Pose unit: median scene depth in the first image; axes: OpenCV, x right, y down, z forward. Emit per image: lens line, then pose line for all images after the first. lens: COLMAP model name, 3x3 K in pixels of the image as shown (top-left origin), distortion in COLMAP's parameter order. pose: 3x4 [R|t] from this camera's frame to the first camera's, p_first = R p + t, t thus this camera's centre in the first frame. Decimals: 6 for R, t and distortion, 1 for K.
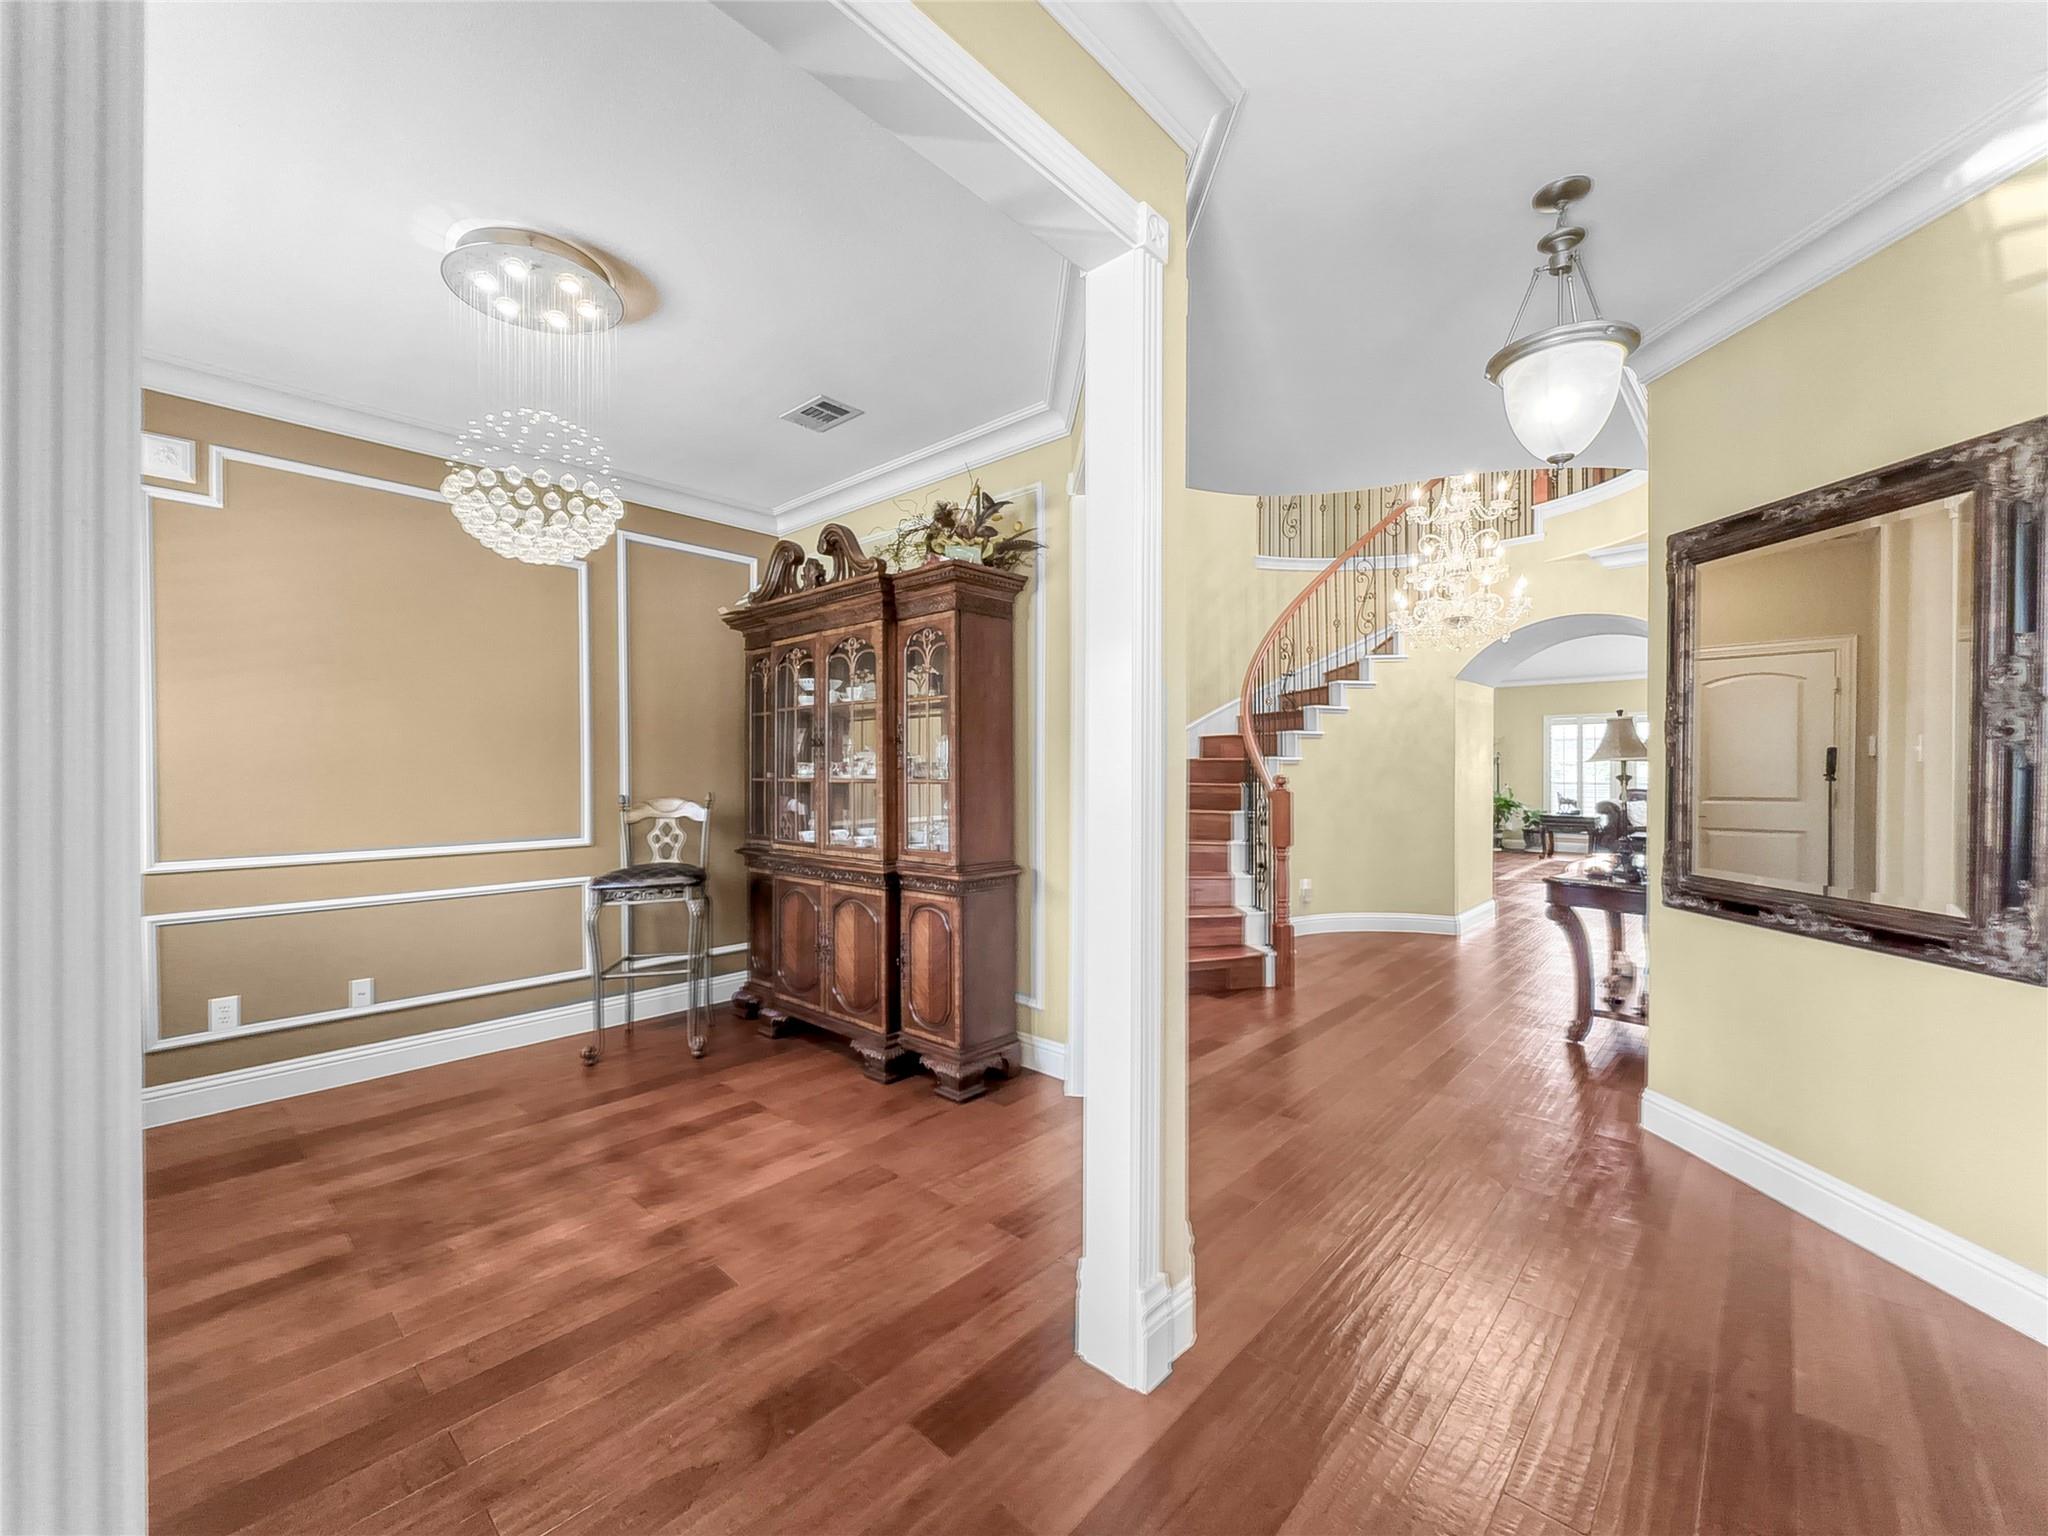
lens RADIAL K [[827.2, 0, 1012.7], [0, 827.2, 768.5], [0, 0, 1]] dist [0.003708, 0.000027]
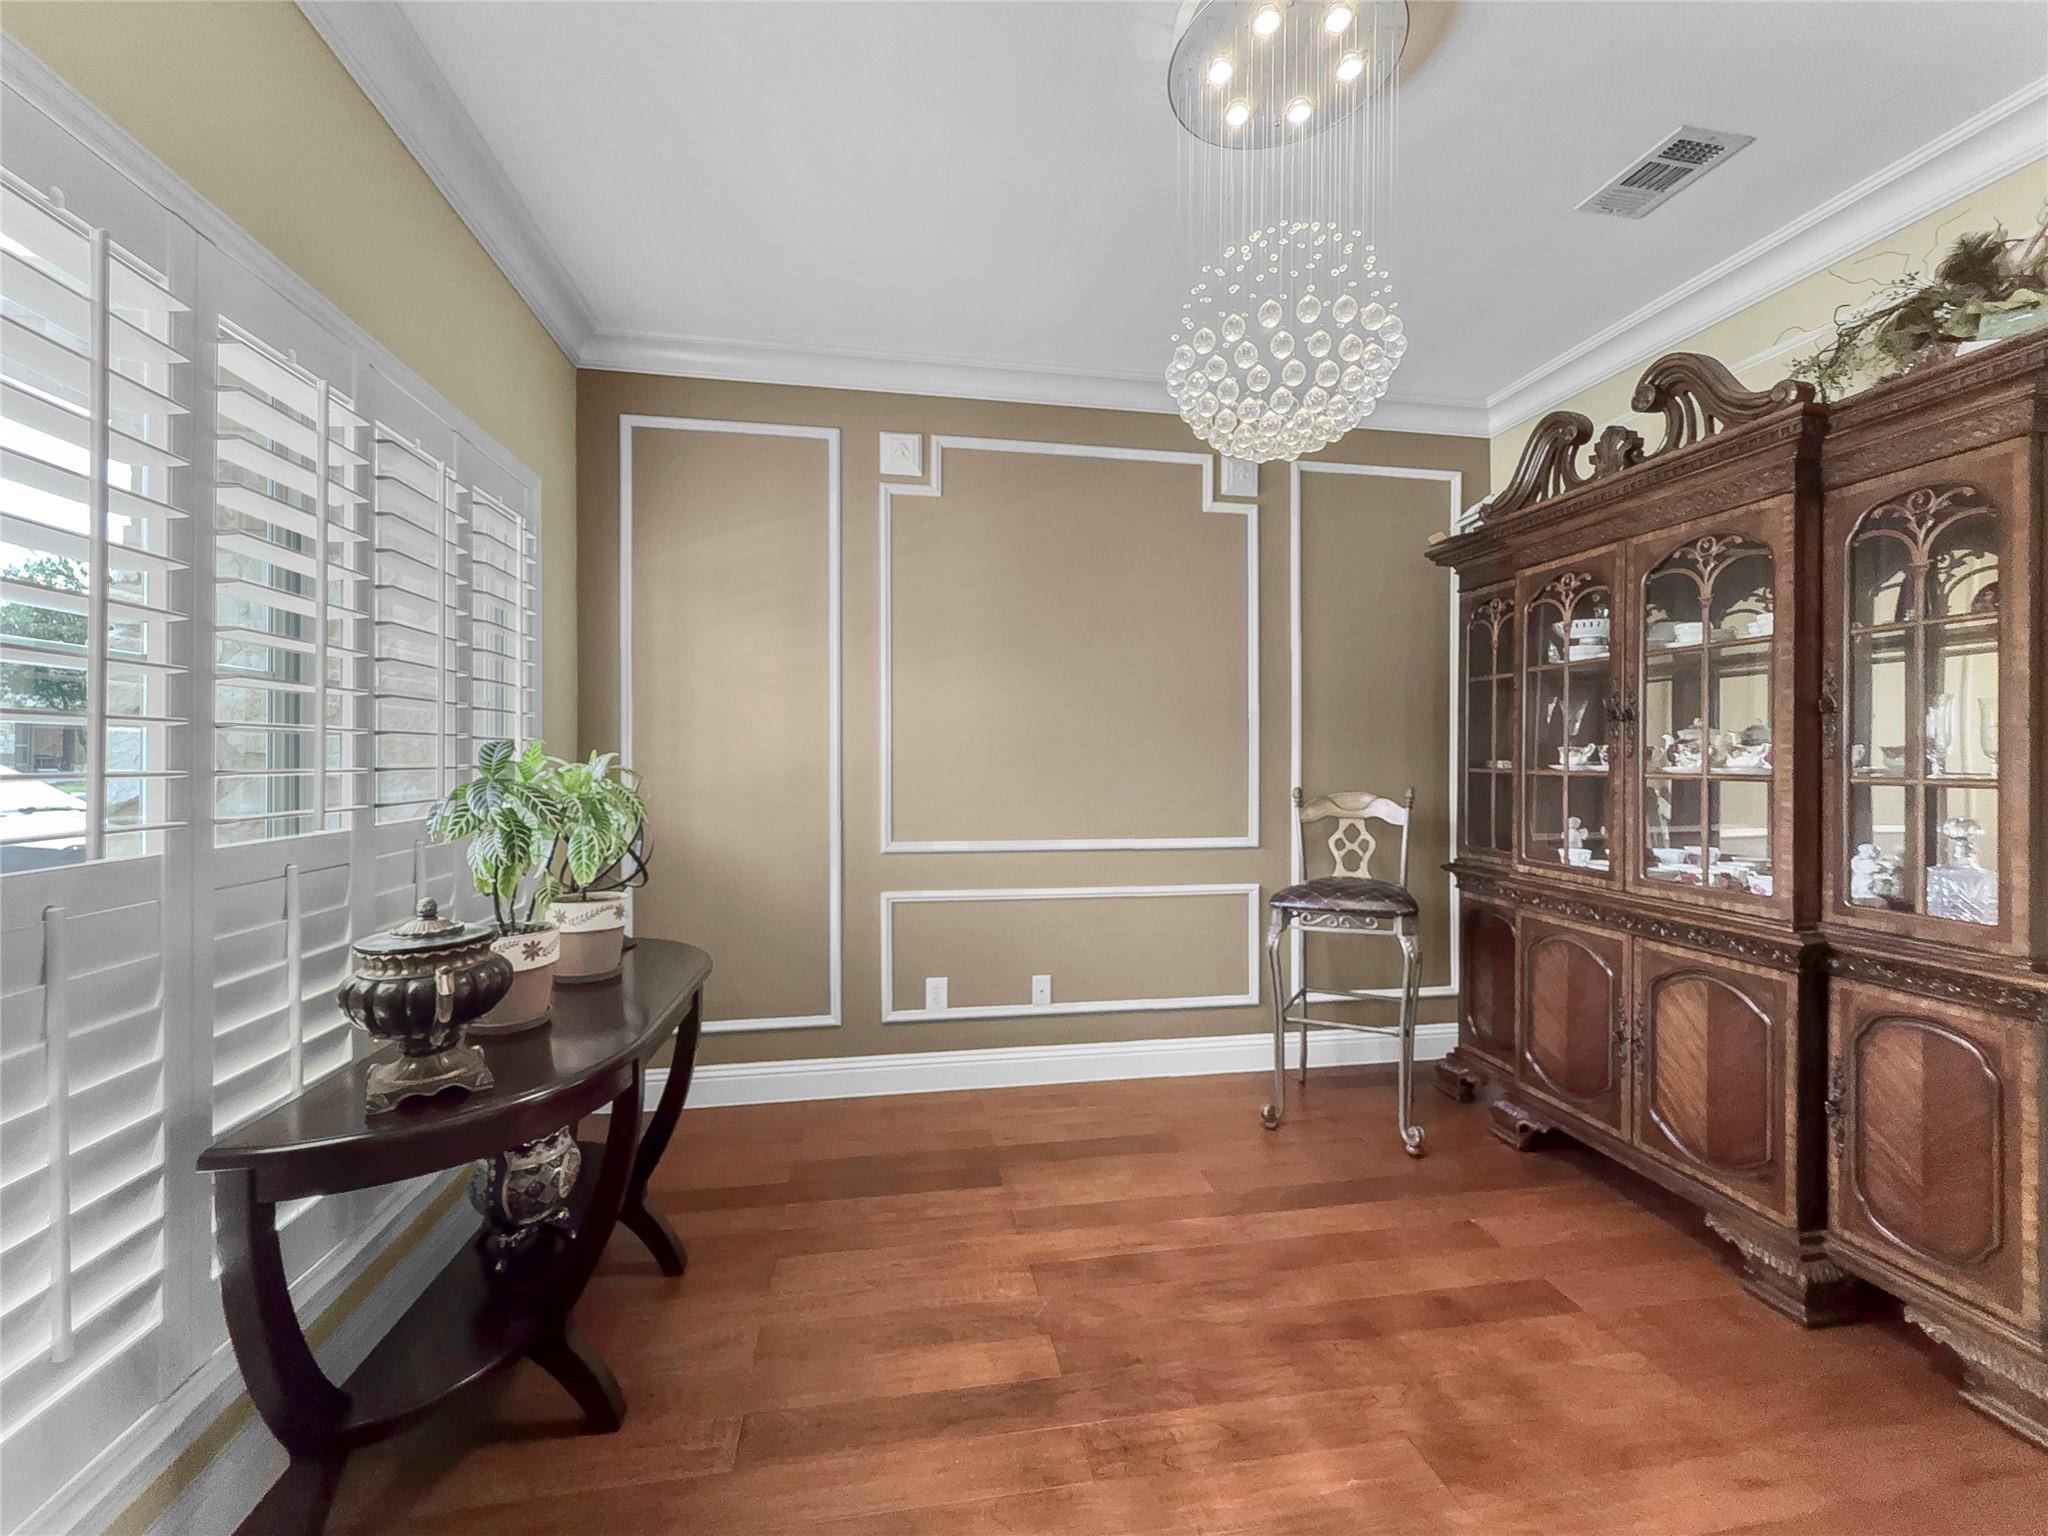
lens RADIAL K [[852.3, 0, 1026.6], [0, 852.3, 710.8], [0, 0, 1]] dist [-0.000562, -0.000152]
pose [[0.796907, -0.027093, -0.603494, -0.212918], [-0.001950, 0.998873, -0.047418, -0.002722], [0.604098, 0.038965, 0.795957, 0.212521]]
